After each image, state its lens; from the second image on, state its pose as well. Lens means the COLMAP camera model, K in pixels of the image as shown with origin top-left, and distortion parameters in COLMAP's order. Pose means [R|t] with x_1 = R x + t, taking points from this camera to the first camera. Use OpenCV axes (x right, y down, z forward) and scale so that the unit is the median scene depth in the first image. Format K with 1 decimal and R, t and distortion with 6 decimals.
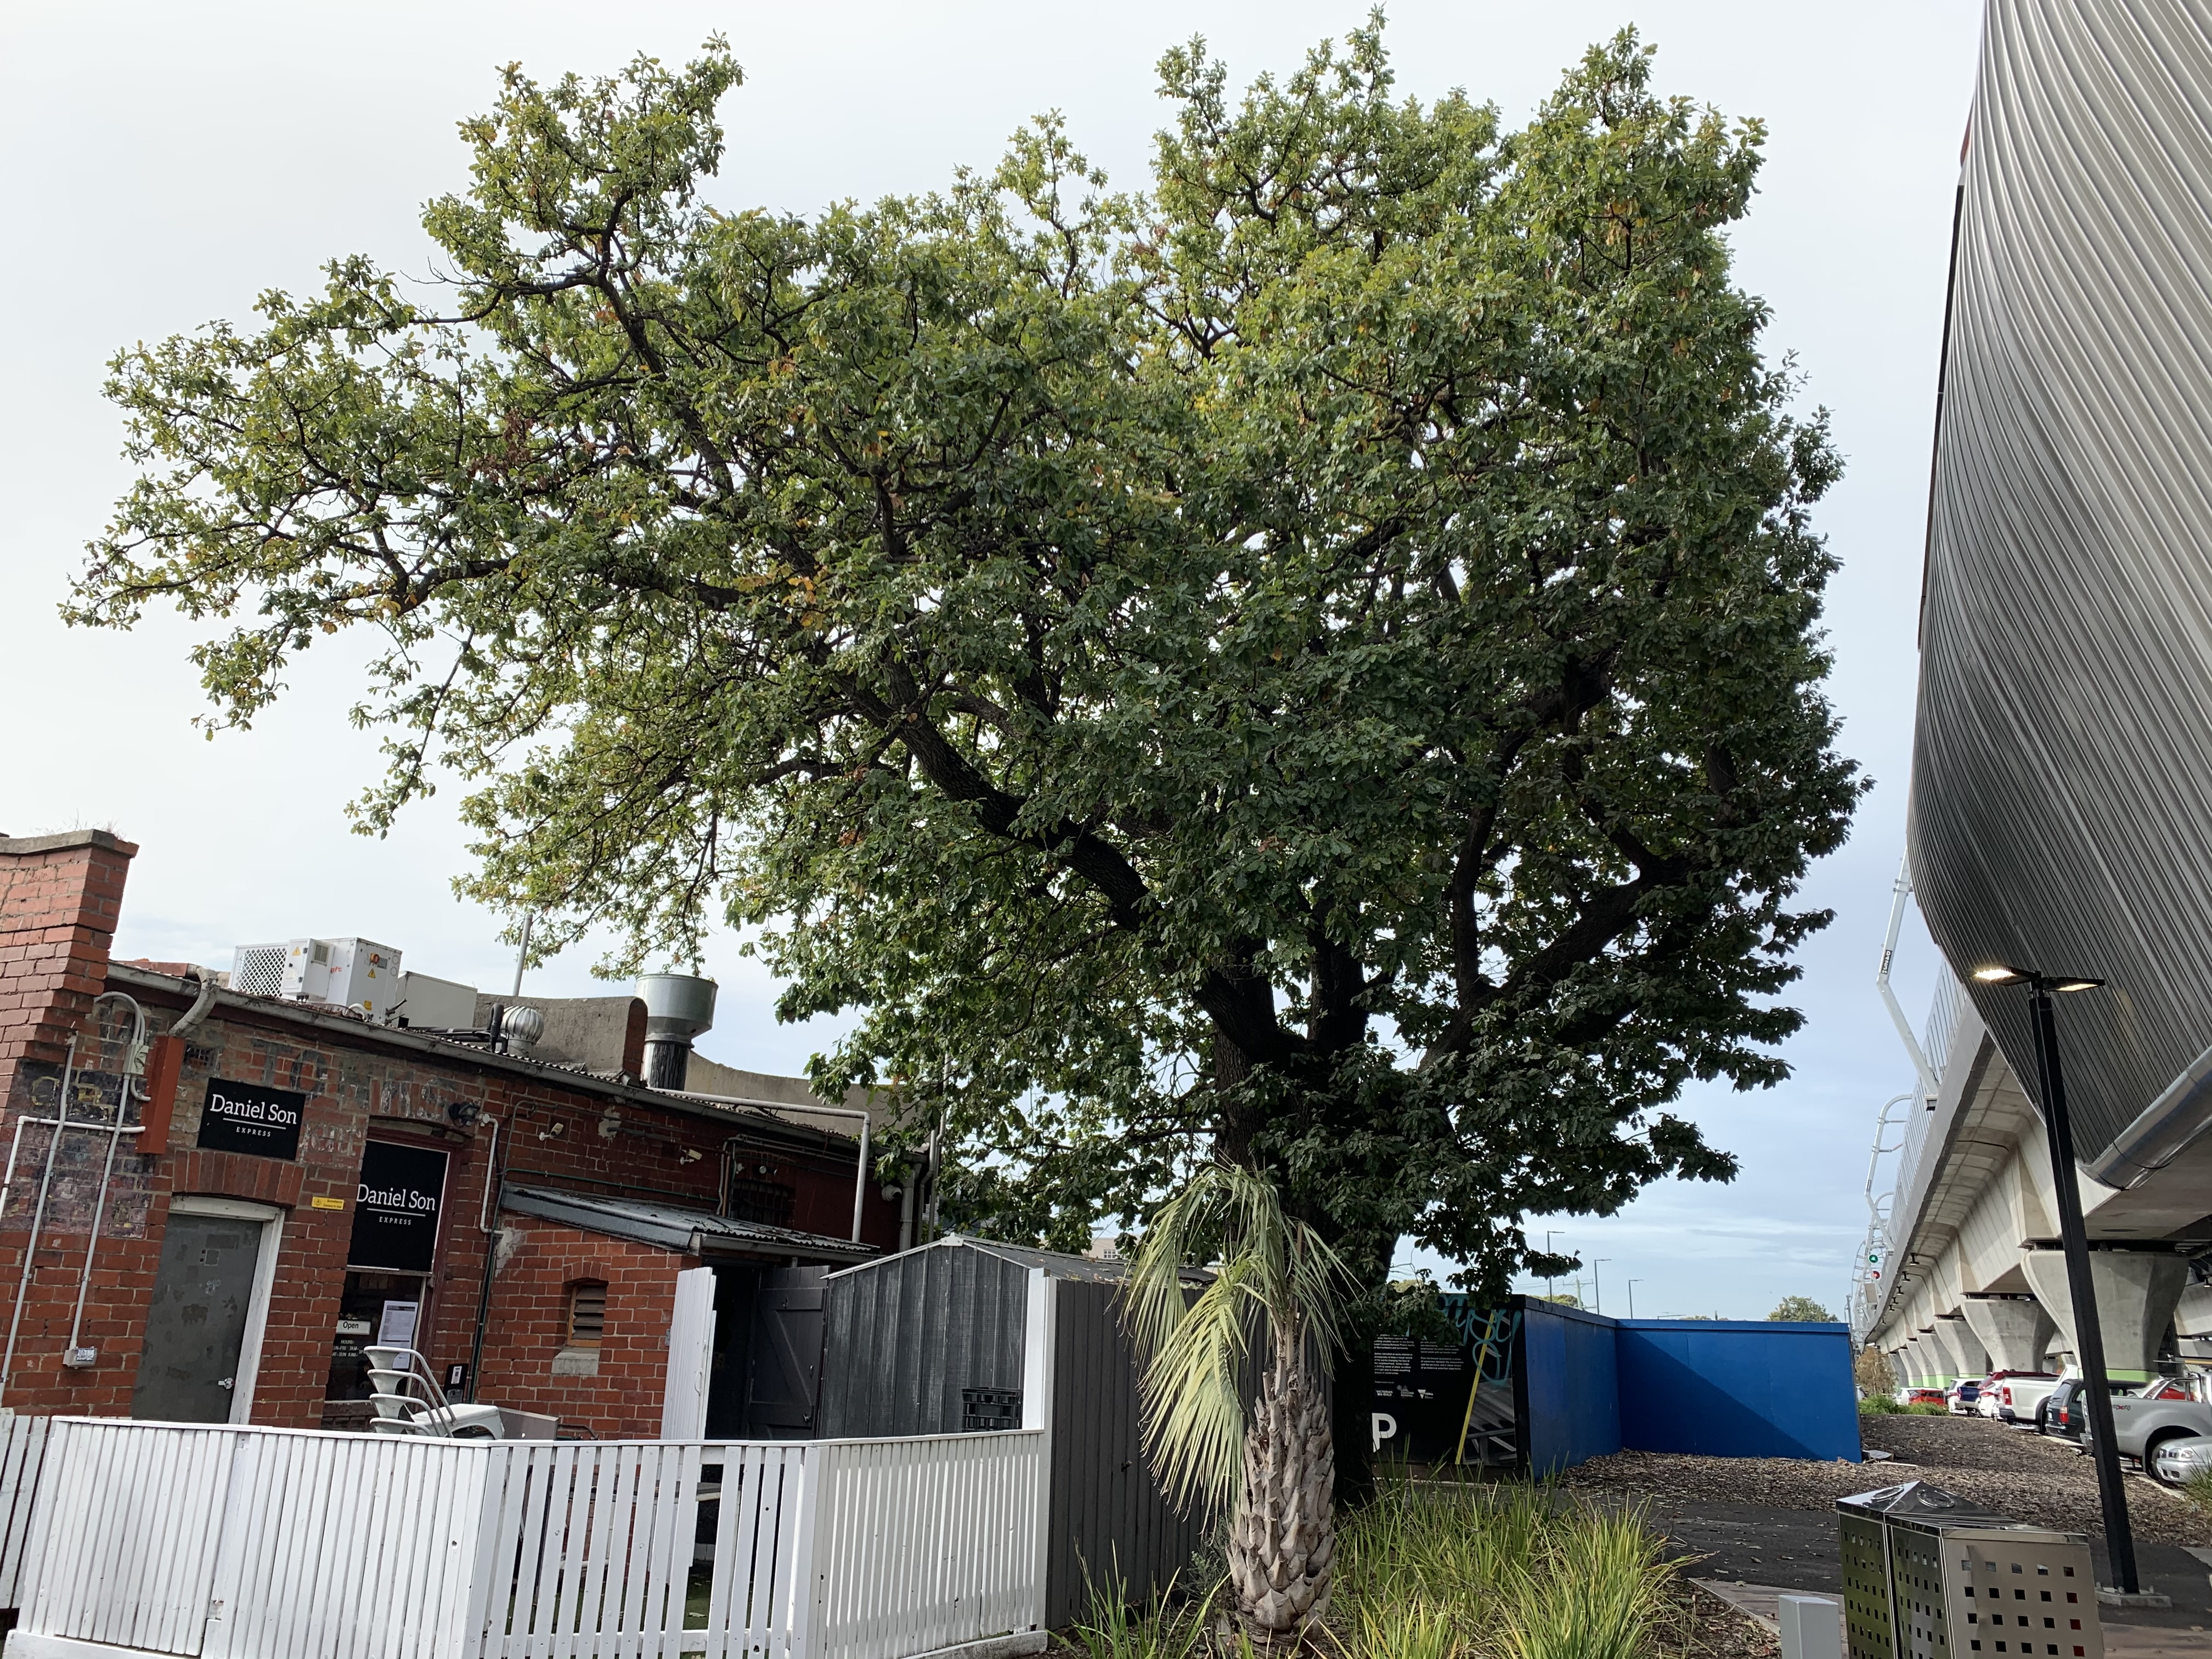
lens RADIAL K [[1656.6, 0, 1106.0], [0, 1656.6, 829.5], [0, 0, 1]] dist [0.000272, 0.007166]
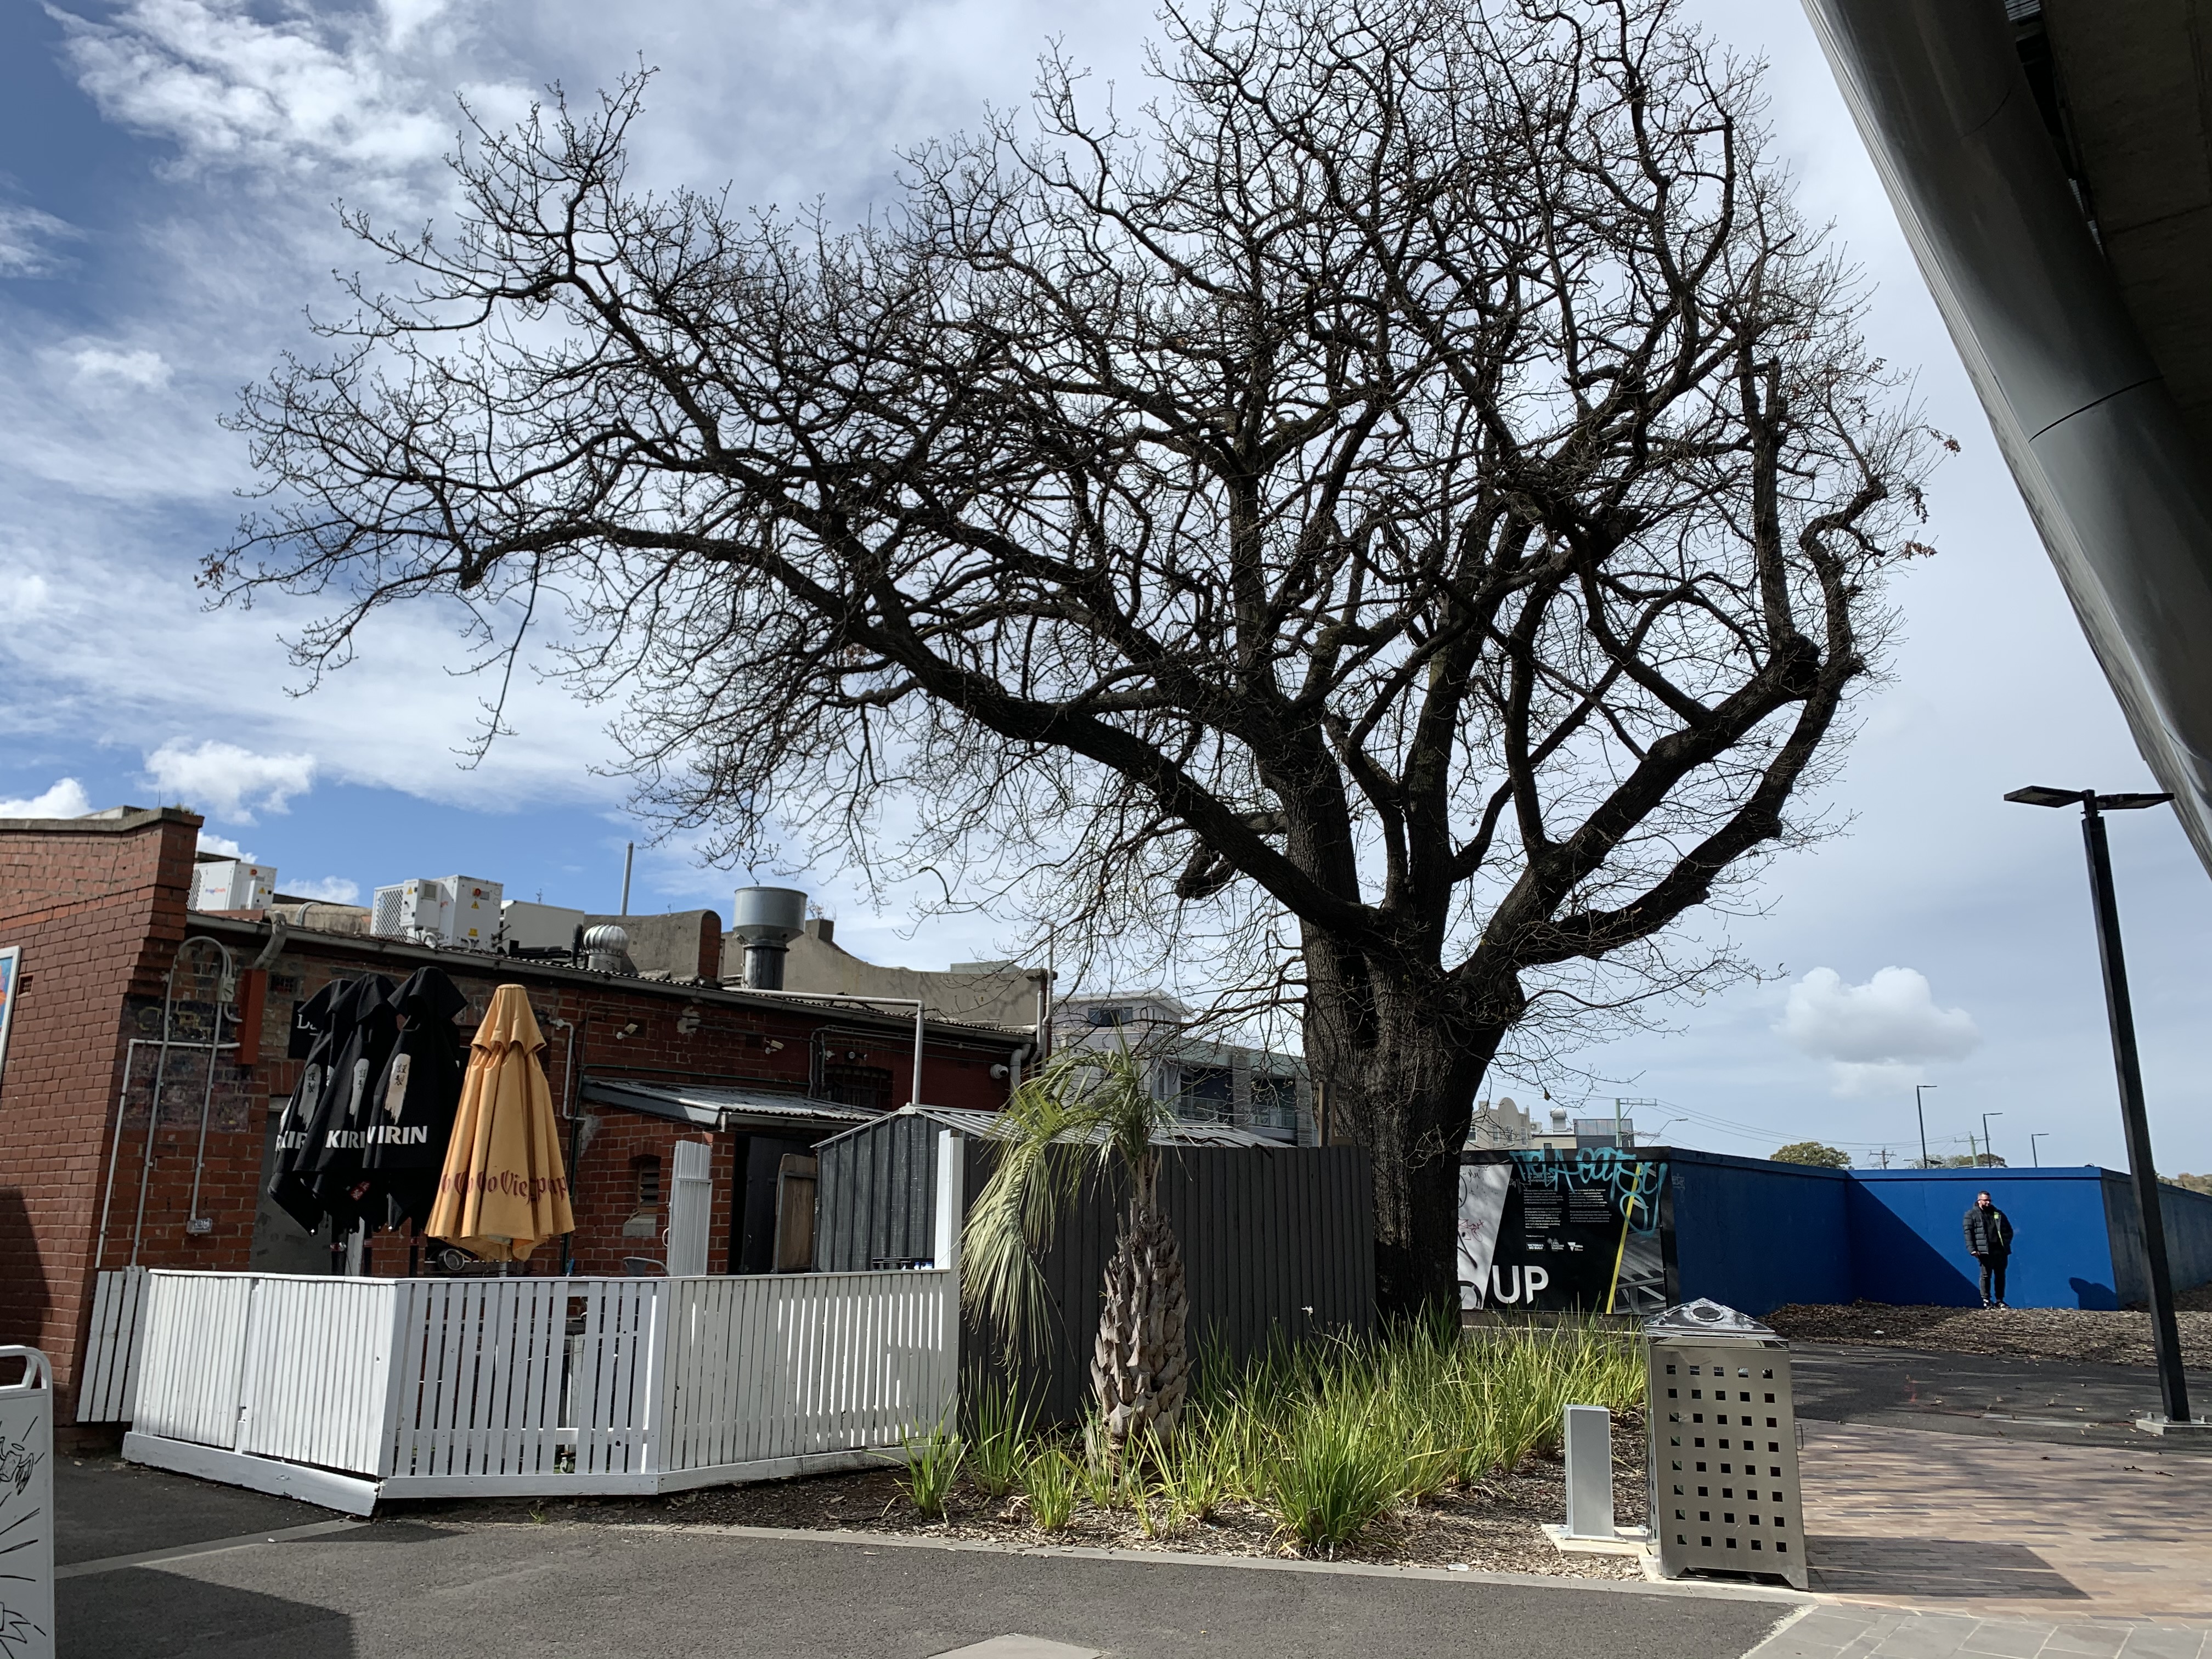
lens RADIAL K [[1659.4, 0, 1106.0], [0, 1659.4, 829.5], [0, 0, 1]] dist [0.010659, 0.003993]
pose [[0.975656, -0.073122, -0.206759, 0.265845], [0.087225, 0.994385, 0.059926, 0.002873], [0.201216, -0.076502, 0.976555, -0.055797]]
